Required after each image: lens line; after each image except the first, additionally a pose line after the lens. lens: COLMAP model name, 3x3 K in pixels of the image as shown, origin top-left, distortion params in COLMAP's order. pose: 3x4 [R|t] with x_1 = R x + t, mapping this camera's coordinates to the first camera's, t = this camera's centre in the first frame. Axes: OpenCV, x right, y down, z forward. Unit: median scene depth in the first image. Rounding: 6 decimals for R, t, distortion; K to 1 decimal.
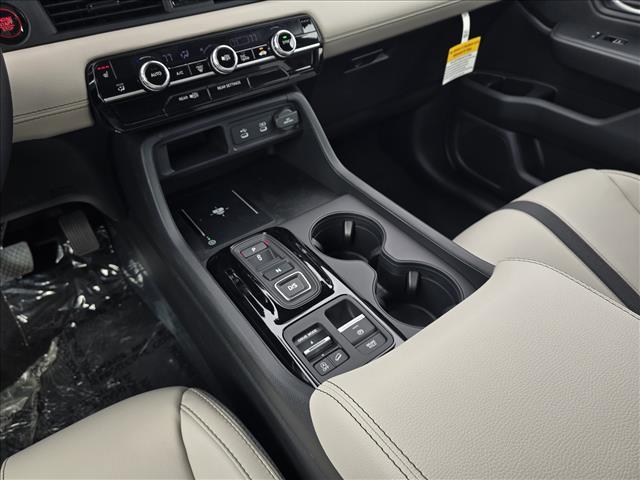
lens RADIAL K [[430.9, 0, 318.9], [0, 430.9, 237.7], [0, 0, 1]] dist [0.083944, -0.132814]
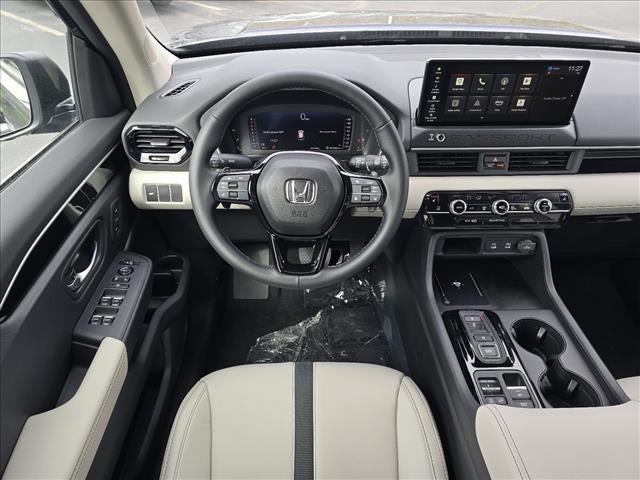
lens RADIAL K [[430.9, 0, 318.9], [0, 430.9, 237.7], [0, 0, 1]] dist [0.083944, -0.132814]
pose [[0.823056, 0.353603, -0.444458, -0.005897], [-0.389510, 0.920952, 0.011390, -0.043481], [0.413352, 0.163746, 0.895727, -0.703930]]
